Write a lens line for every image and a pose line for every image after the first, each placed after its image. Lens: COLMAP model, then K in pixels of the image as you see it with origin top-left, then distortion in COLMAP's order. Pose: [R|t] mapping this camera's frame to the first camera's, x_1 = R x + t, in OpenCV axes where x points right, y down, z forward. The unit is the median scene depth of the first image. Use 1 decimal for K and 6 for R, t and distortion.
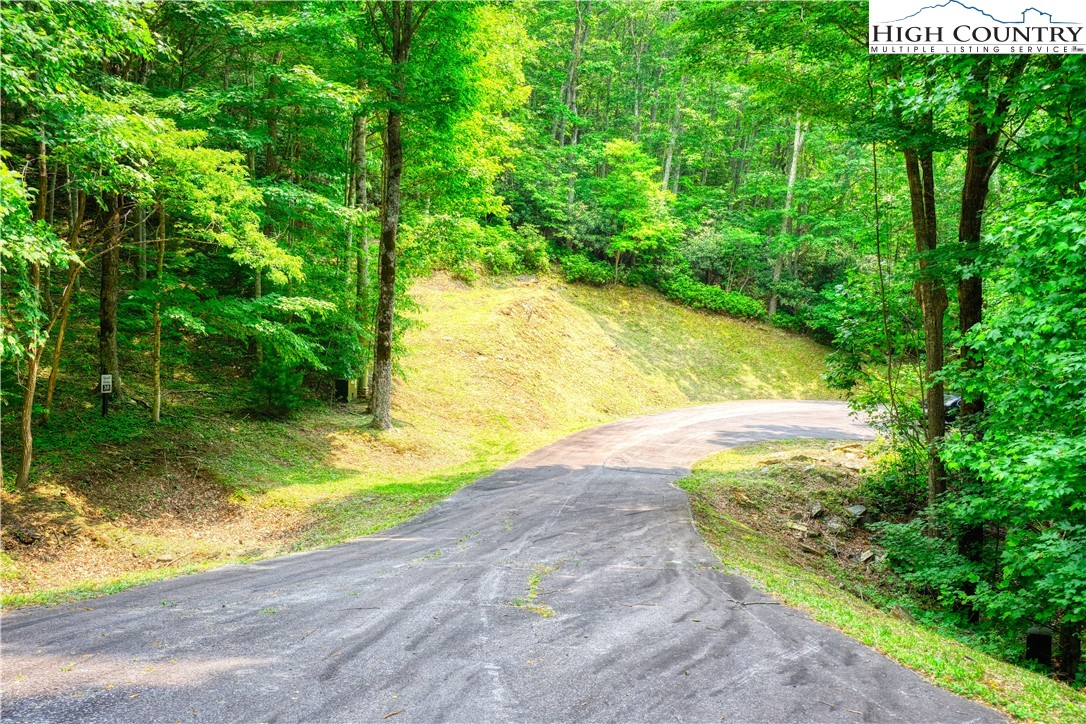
lens RADIAL K [[1031.2, 0, 543.4], [0, 1031.2, 360.5], [0, 0, 1]] dist [0.018683, 0.000000]
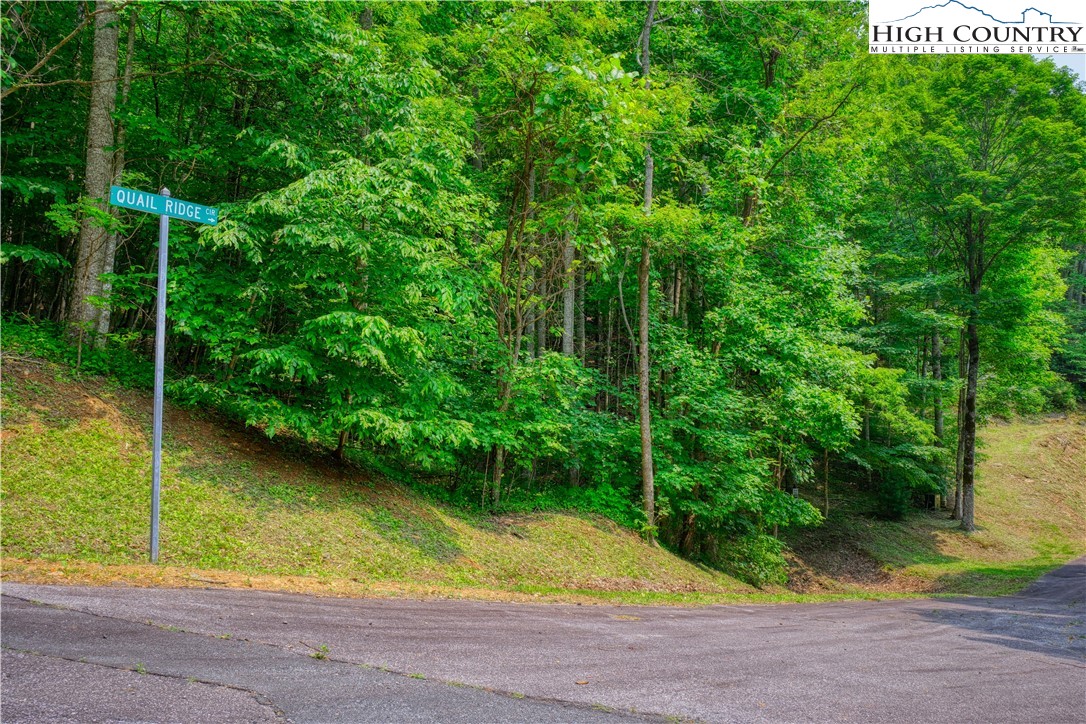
lens RADIAL K [[833.2, 0, 541.5], [0, 833.2, 364.9], [0, 0, 1]] dist [-0.010515, -0.005532]
pose [[0.859341, -0.037705, -0.510010, -0.066872], [-0.022276, 0.993572, -0.110988, -0.024520], [0.510917, 0.106737, 0.852978, -0.361405]]
